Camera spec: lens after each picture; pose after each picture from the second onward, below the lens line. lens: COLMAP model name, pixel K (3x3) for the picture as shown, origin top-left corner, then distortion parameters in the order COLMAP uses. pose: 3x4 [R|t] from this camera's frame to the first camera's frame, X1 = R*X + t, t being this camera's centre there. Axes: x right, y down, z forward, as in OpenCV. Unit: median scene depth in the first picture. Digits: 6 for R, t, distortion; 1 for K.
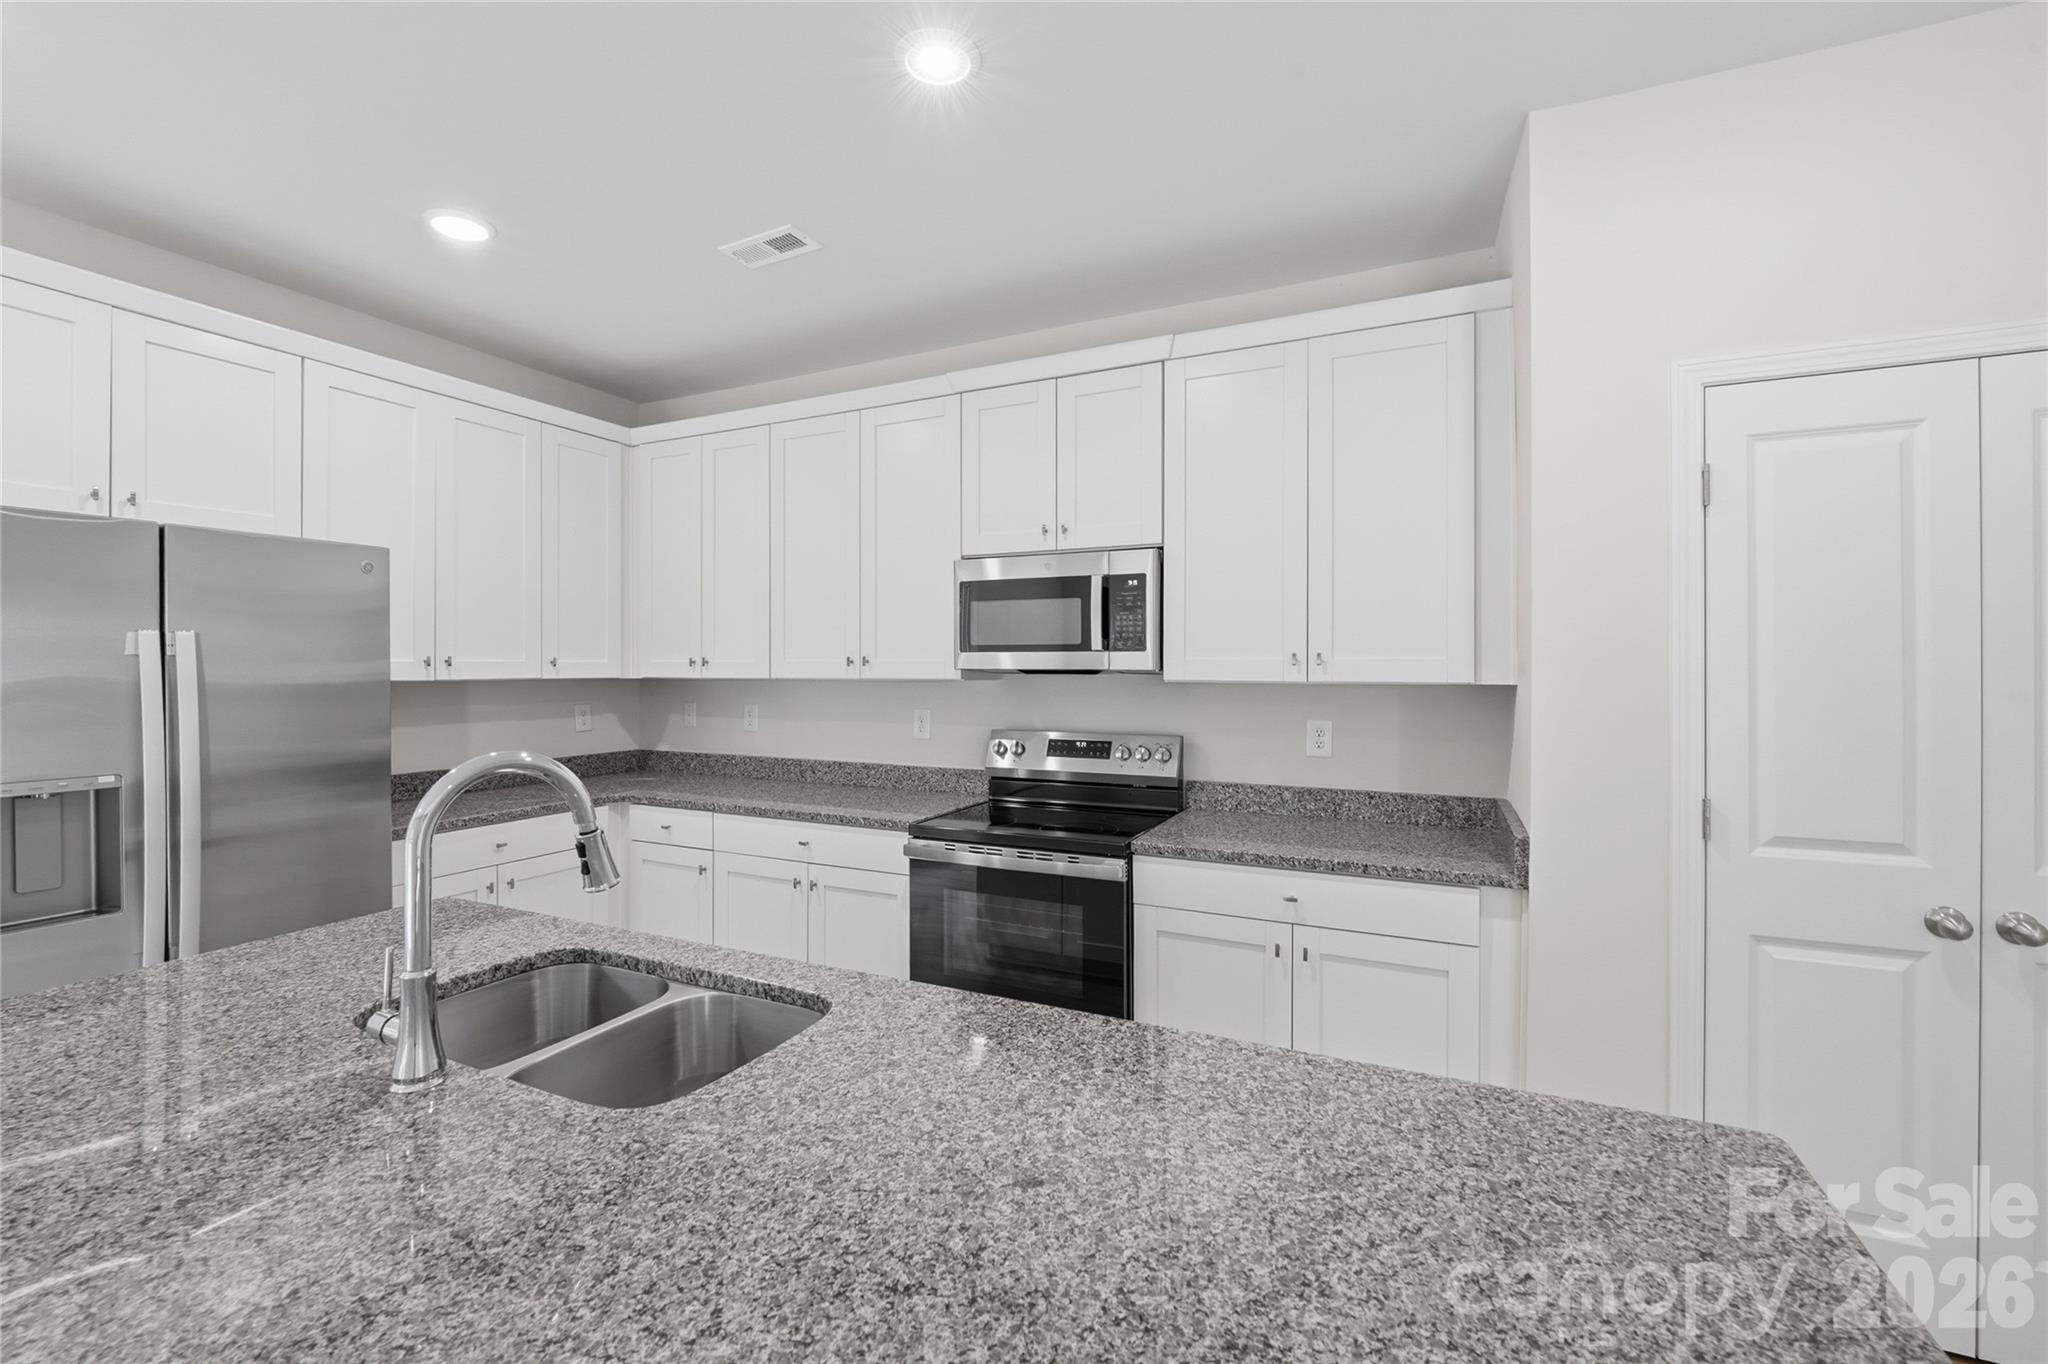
lens RADIAL K [[845.9, 0, 1034.2], [0, 845.9, 677.0], [0, 0, 1]] dist [-0.010953, -0.000410]
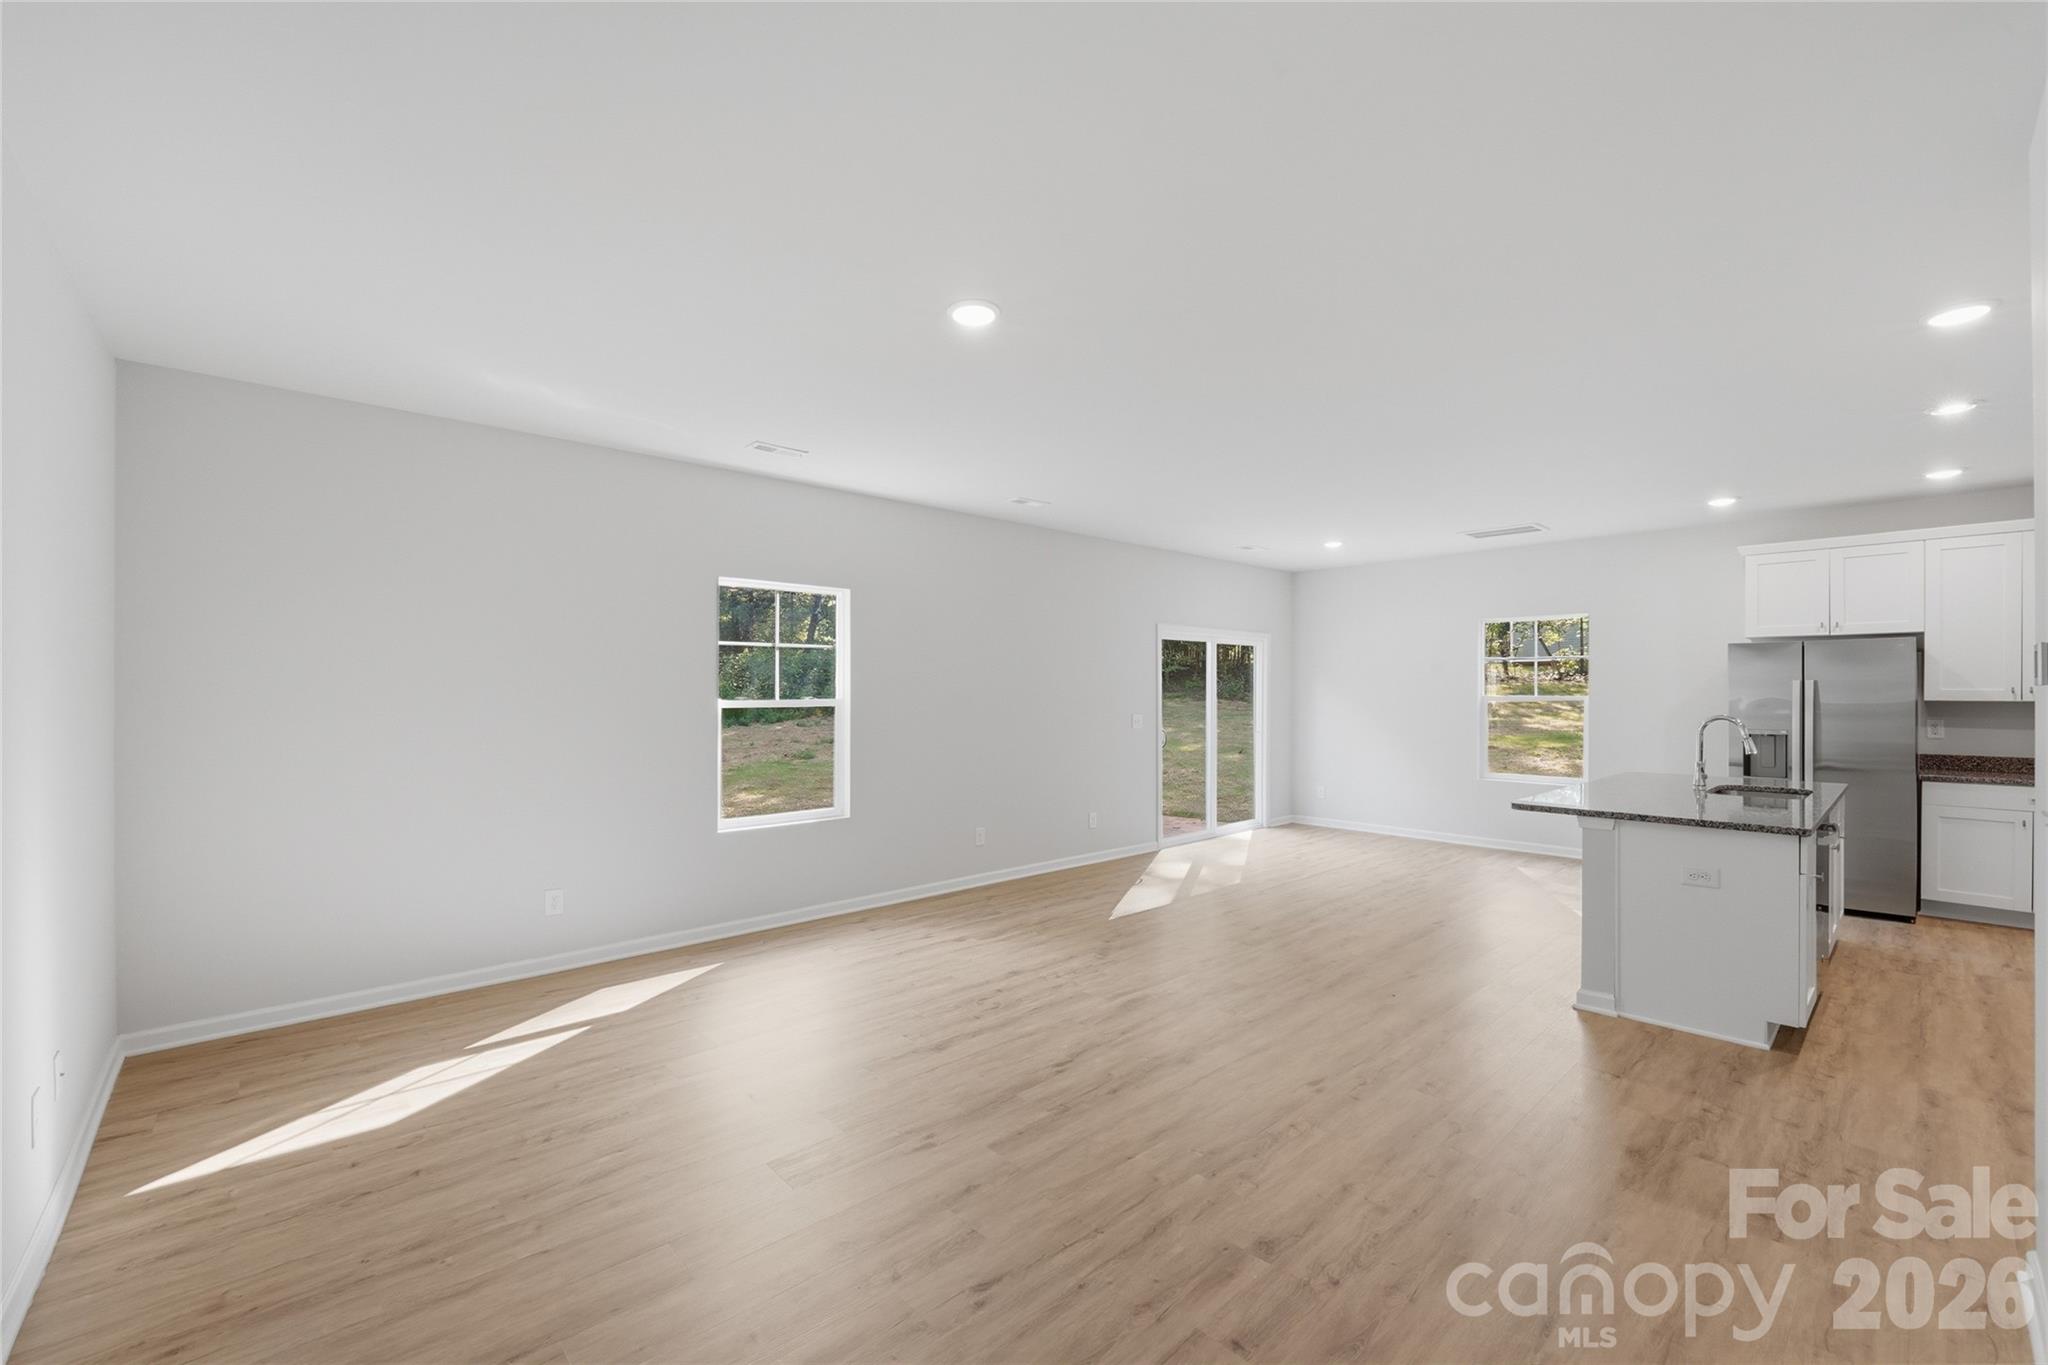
lens RADIAL K [[833.8, 0, 1008.1], [0, 833.8, 695.0], [0, 0, 1]] dist [-0.012608, -0.000251]
pose [[-0.397989, 0.010904, -0.917326, 1.899356], [-0.006365, 0.999872, 0.014647, -0.023723], [0.917368, 0.011668, -0.397868, -0.247322]]
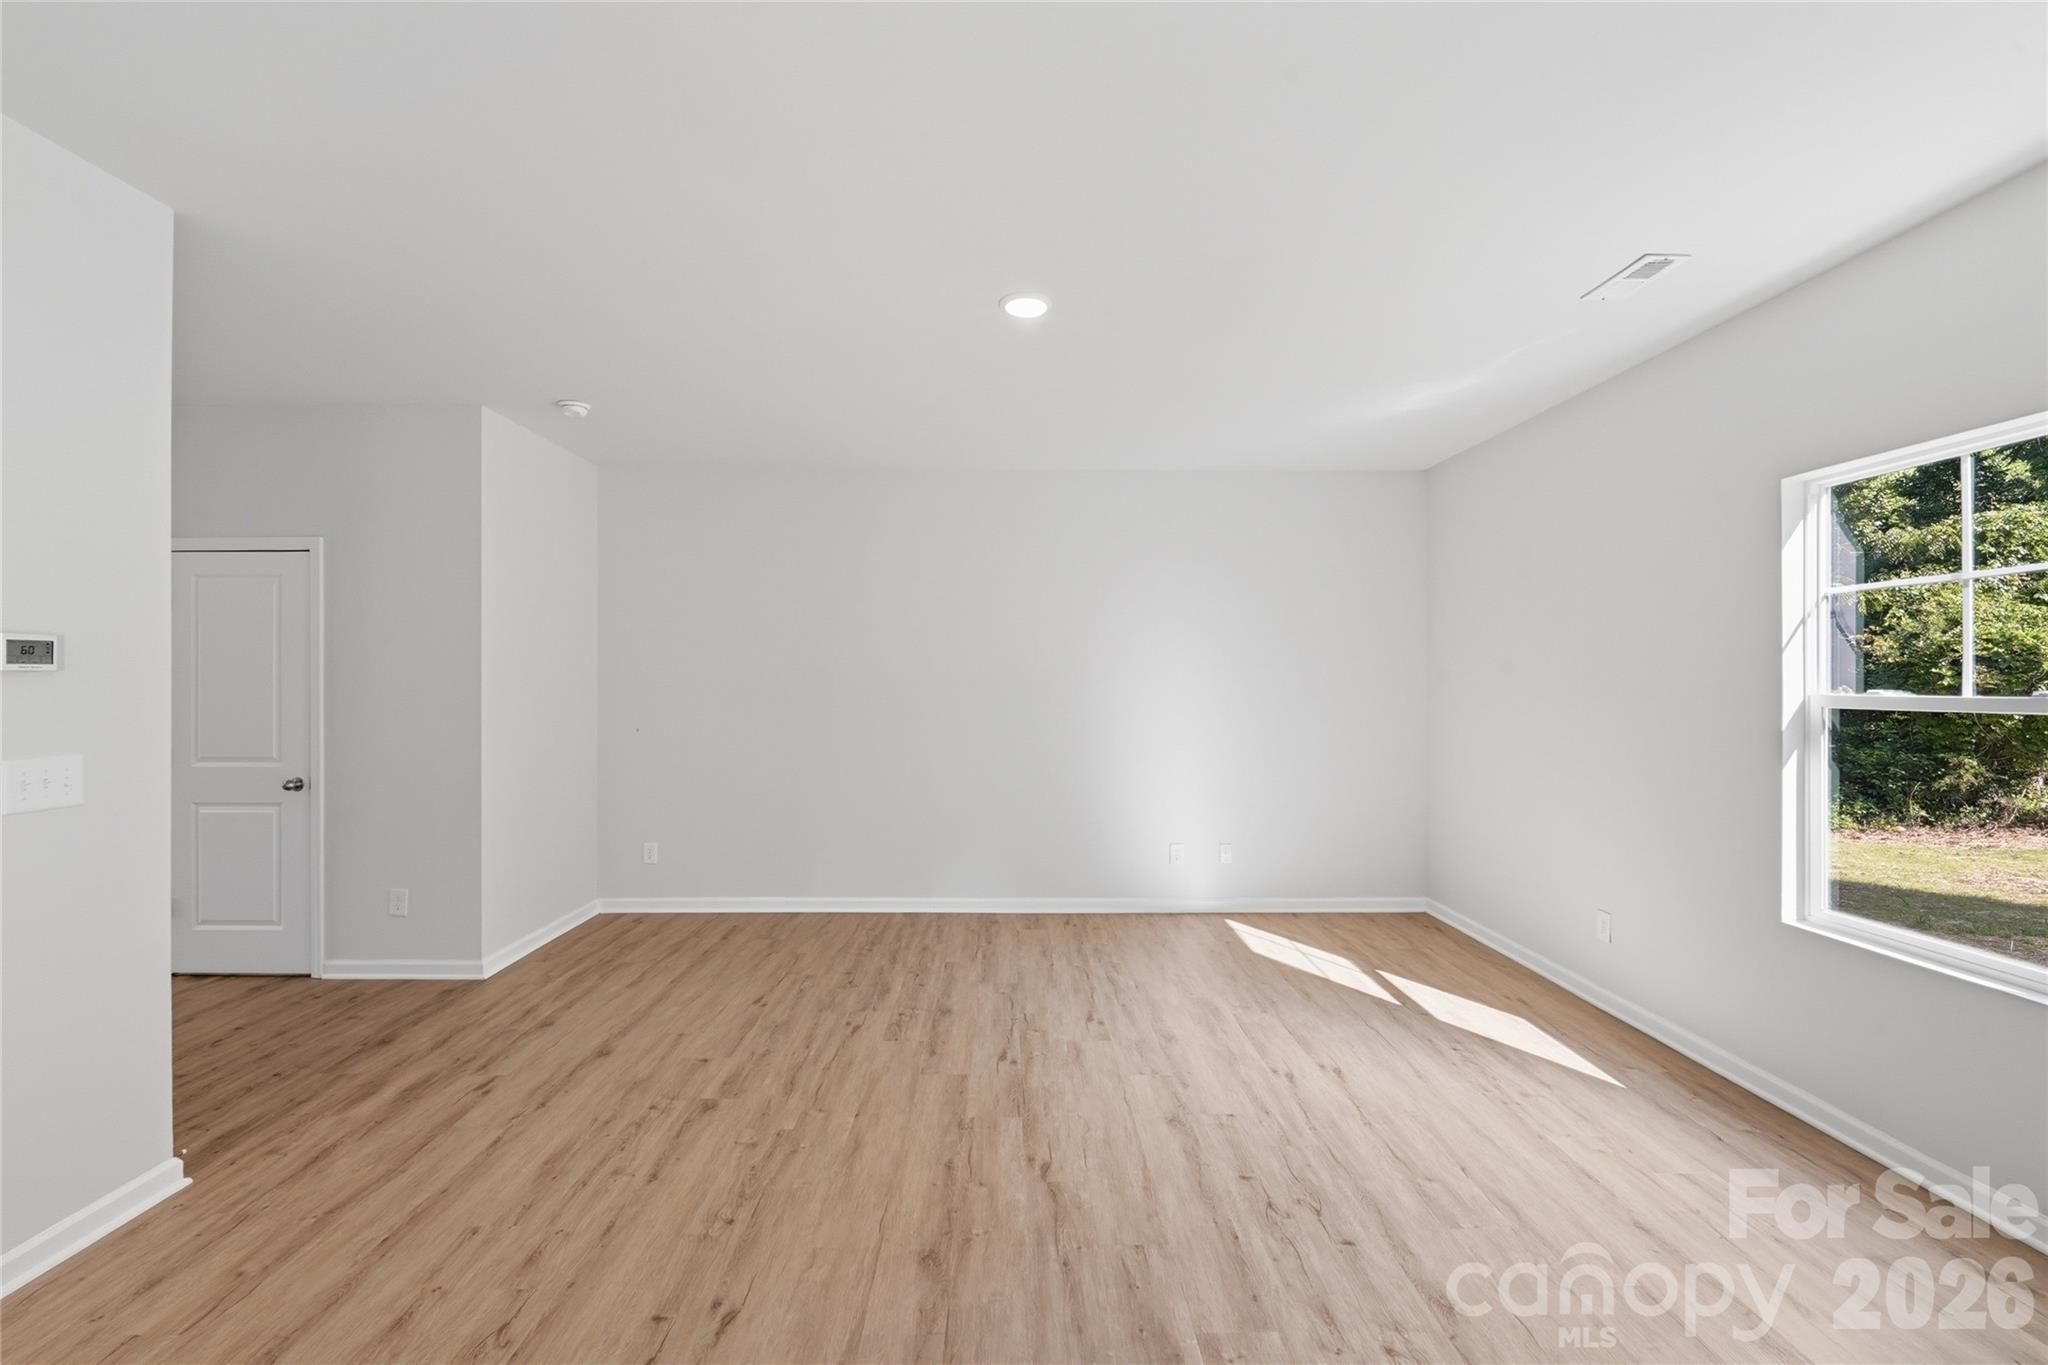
lens RADIAL K [[845.9, 0, 1034.2], [0, 845.9, 677.5], [0, 0, 1]] dist [-0.010953, -0.000410]
pose [[-0.446330, 0.008969, 0.894824, -4.569610], [0.012376, 0.999916, -0.003849, 0.022541], [-0.894783, 0.009356, -0.446403, -0.189189]]
